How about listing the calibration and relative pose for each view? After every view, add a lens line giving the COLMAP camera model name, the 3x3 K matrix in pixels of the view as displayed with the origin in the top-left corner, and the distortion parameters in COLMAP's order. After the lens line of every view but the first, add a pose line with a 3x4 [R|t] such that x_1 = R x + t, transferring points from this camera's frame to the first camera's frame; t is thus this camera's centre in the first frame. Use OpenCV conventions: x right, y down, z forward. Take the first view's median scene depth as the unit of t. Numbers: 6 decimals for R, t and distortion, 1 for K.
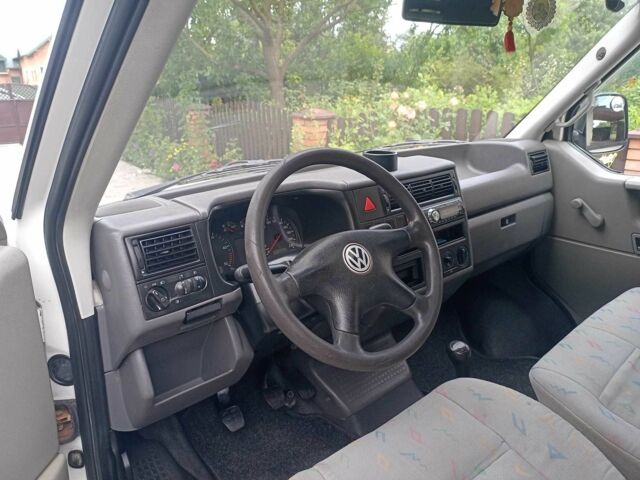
lens RADIAL K [[466.8, 0, 321.7], [0, 466.8, 242.1], [0, 0, 1]] dist [0.026607, -0.009871]
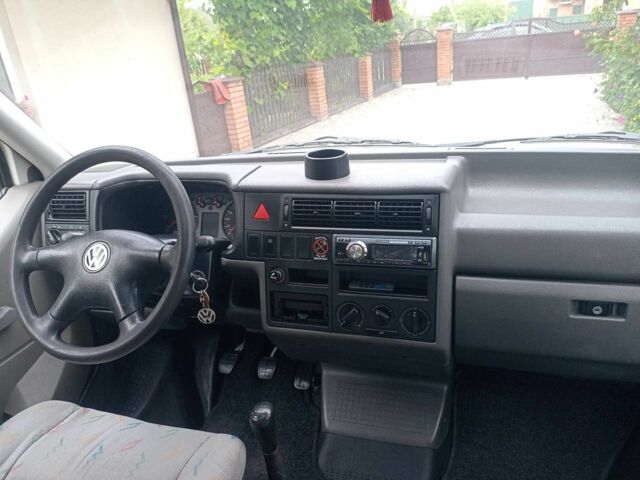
lens RADIAL K [[466.8, 0, 320.7], [0, 466.8, 242.1], [0, 0, 1]] dist [0.026607, -0.009871]
pose [[0.554339, 0.294111, -0.778593, 0.716612], [-0.201069, 0.955096, 0.217629, -0.200381], [0.807639, 0.035910, 0.588583, 0.482896]]
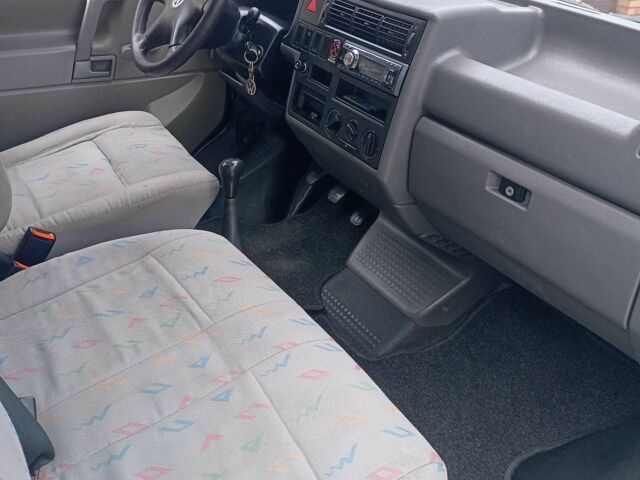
lens RADIAL K [[633.5, 0, 318.5], [0, 633.5, 238.9], [0, 0, 1]] dist [0.044426, 0.000000]
pose [[-0.133288, 0.520931, -0.843128, 1.164118], [-0.358113, 0.767926, 0.531079, -0.330837], [0.924116, 0.372721, 0.084197, 0.898019]]
